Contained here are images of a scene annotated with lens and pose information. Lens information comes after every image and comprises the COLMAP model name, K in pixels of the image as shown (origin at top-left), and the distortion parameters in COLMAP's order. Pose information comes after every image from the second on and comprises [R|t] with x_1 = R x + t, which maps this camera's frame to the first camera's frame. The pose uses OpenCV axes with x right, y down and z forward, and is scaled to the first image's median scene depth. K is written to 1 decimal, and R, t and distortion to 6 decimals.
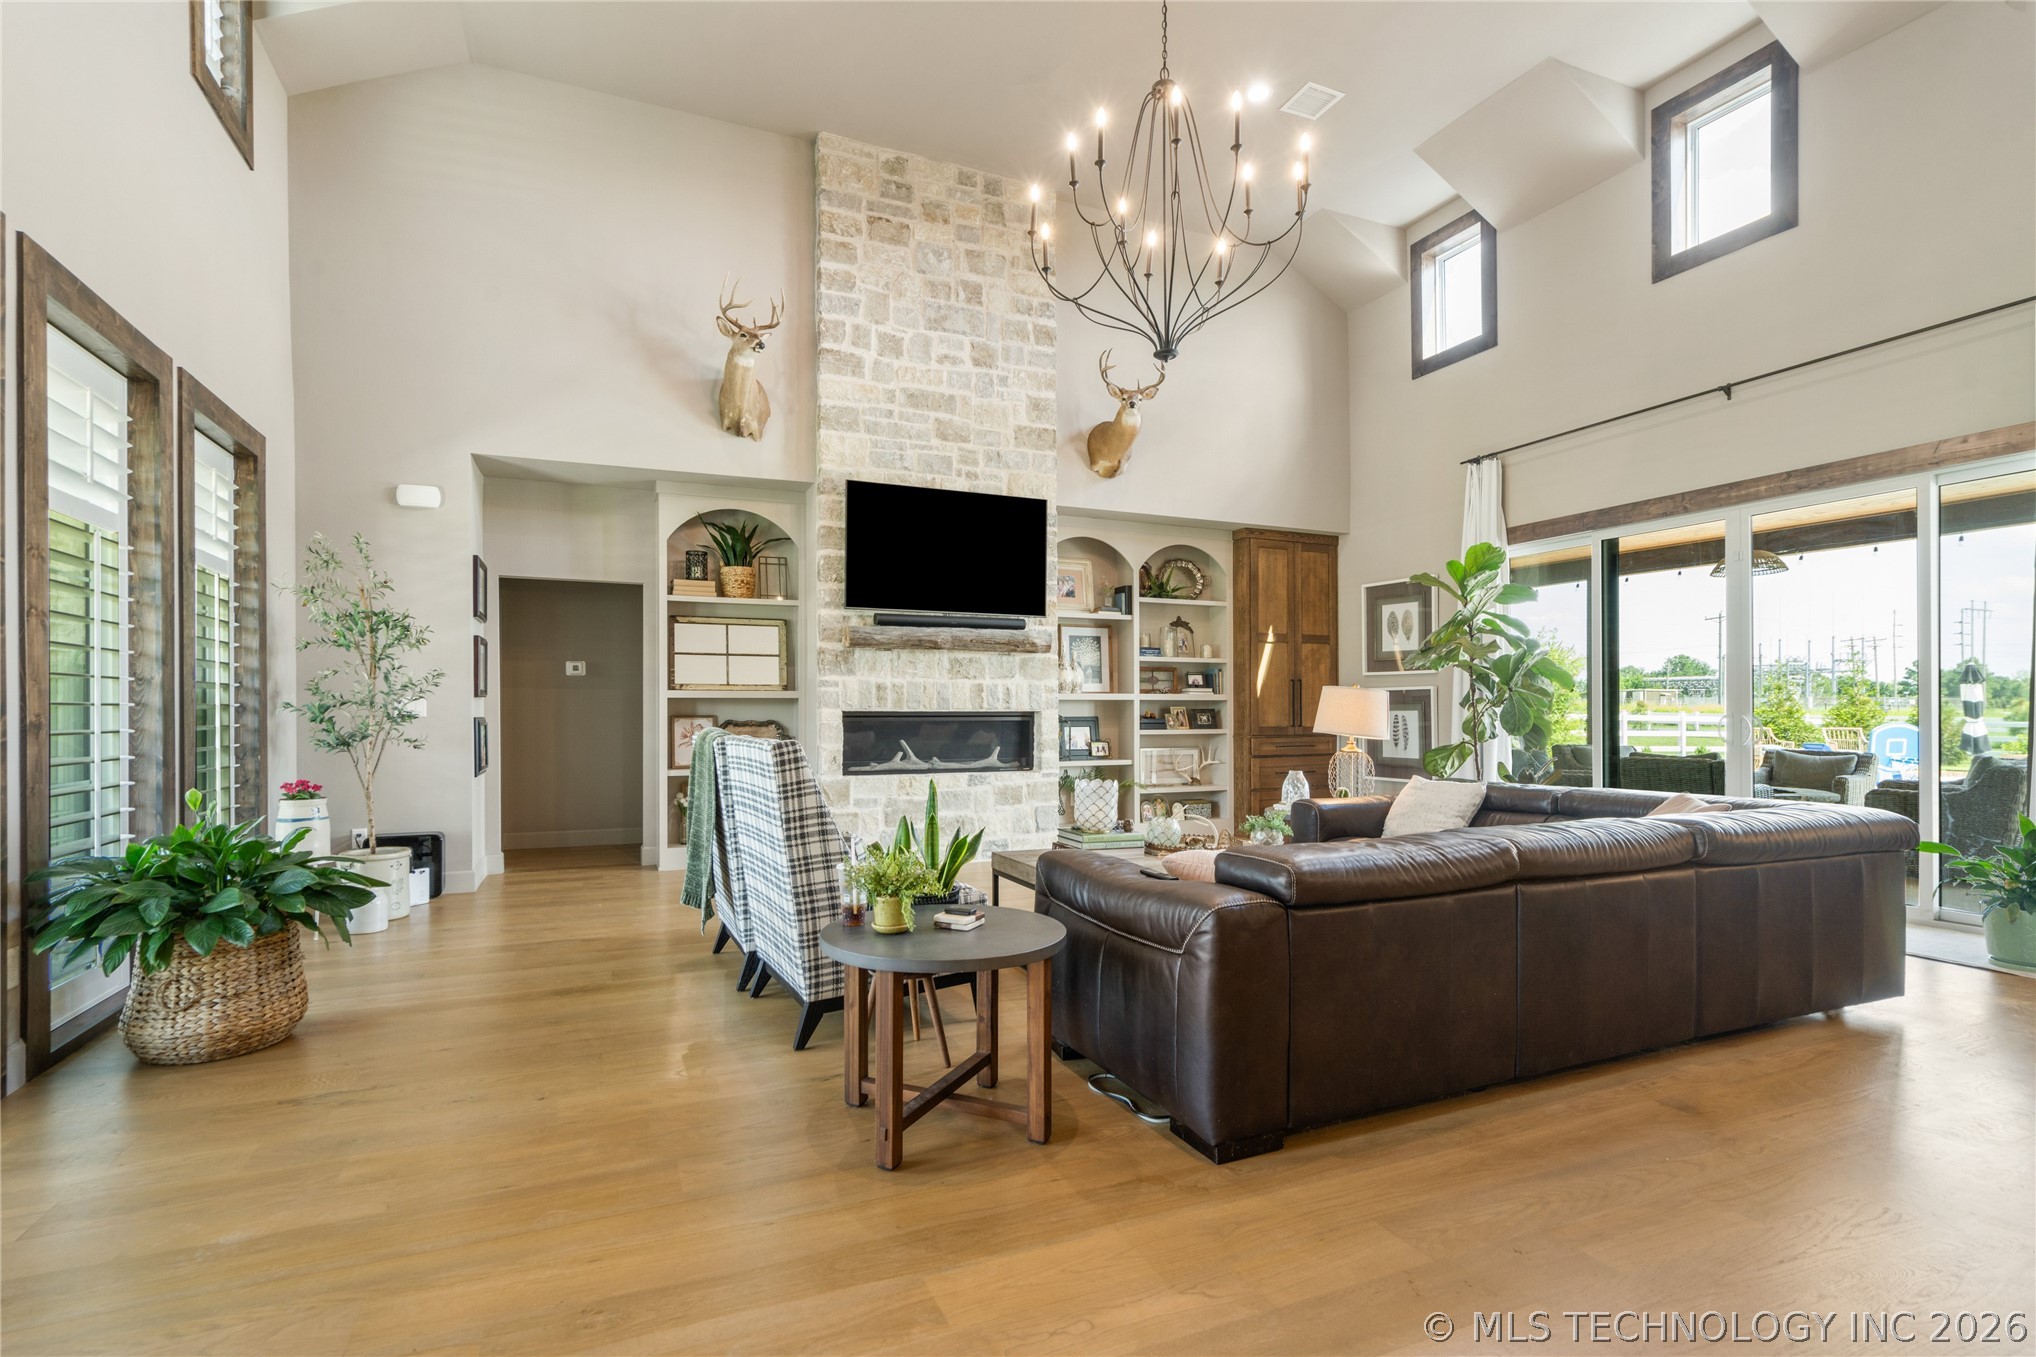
lens RADIAL K [[977.3, 0, 1011.9], [0, 977.3, 695.8], [0, 0, 1]] dist [0.004047, 0.000114]
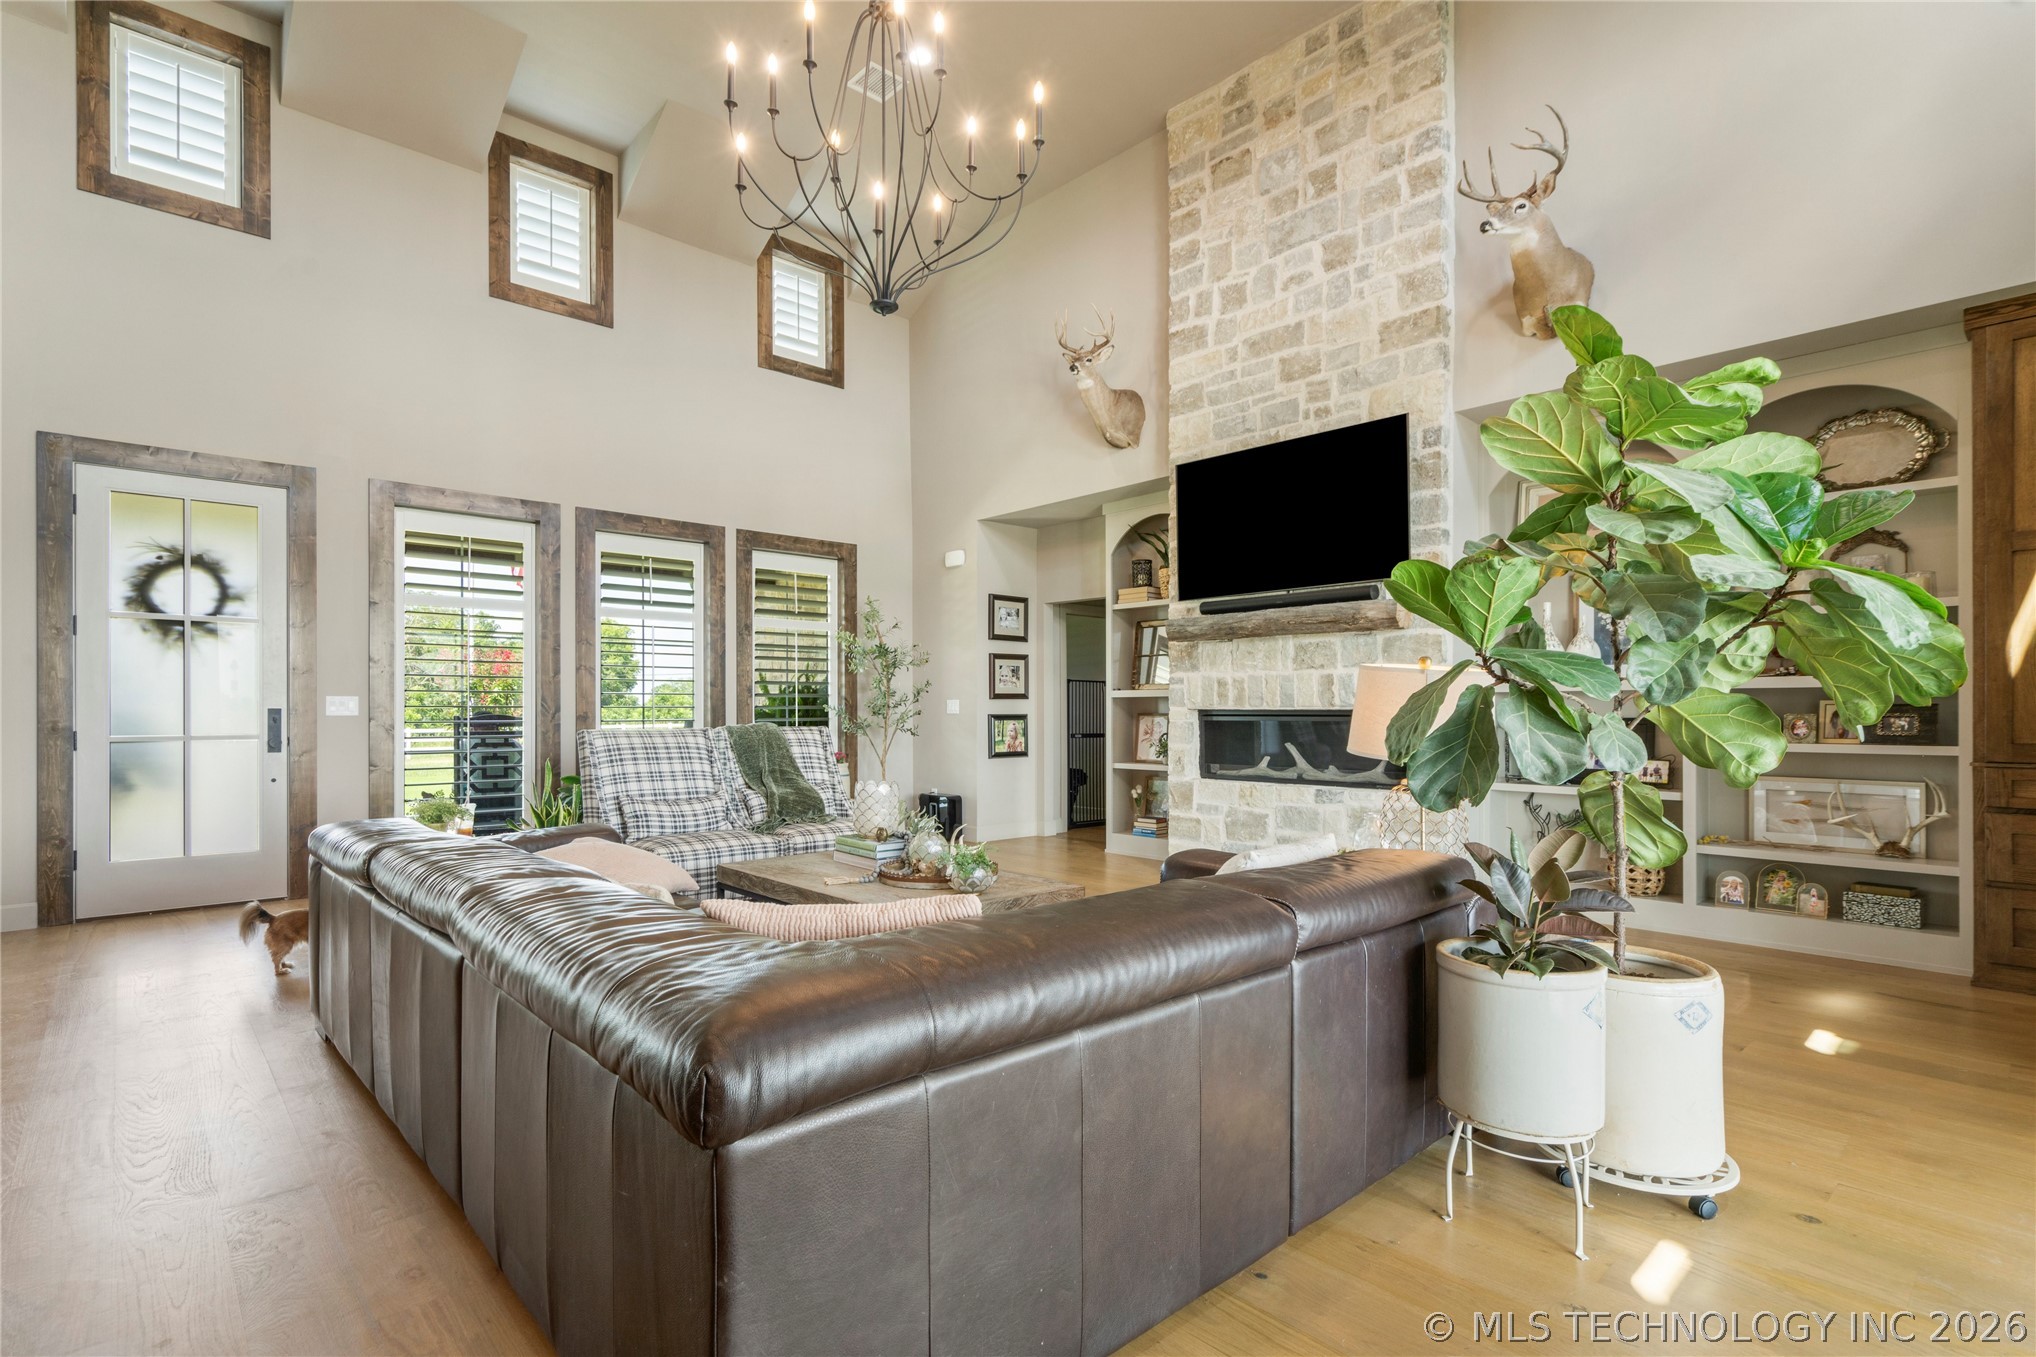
lens RADIAL K [[977.3, 0, 1012.4], [0, 977.3, 696.6], [0, 0, 1]] dist [0.004047, 0.000114]
pose [[0.324144, -0.011887, -0.945933, 0.645919], [0.017973, 0.999818, -0.006405, 0.006040], [0.945837, -0.014925, 0.324299, 0.517249]]
